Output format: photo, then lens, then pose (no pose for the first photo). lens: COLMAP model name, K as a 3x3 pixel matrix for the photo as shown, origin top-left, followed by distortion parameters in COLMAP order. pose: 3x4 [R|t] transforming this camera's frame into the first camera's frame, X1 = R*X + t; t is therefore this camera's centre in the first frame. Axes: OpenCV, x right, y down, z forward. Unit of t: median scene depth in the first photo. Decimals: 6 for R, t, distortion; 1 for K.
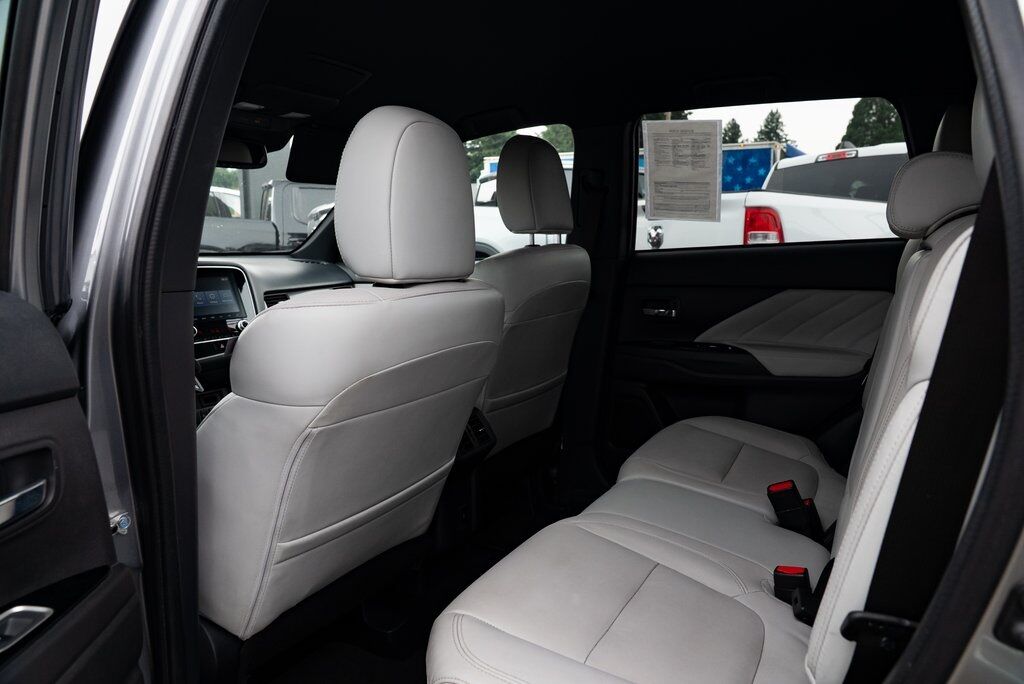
lens RADIAL K [[700.6, 0, 515.2], [0, 700.6, 339.1], [0, 0, 1]] dist [-0.041073, 0.027640]
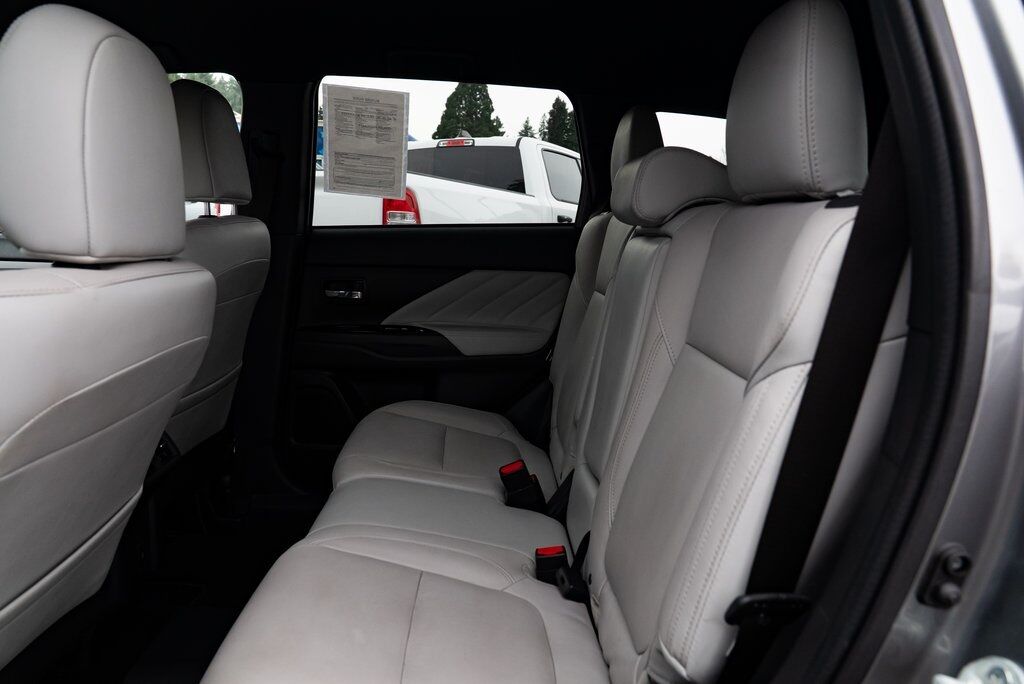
lens RADIAL K [[700.6, 0, 517.3], [0, 700.6, 341.2], [0, 0, 1]] dist [-0.041073, 0.027640]
pose [[0.852902, -0.046030, 0.520038, -0.089351], [0.028021, 0.998706, 0.042441, -0.009377], [-0.521318, -0.021626, 0.853088, 0.092377]]
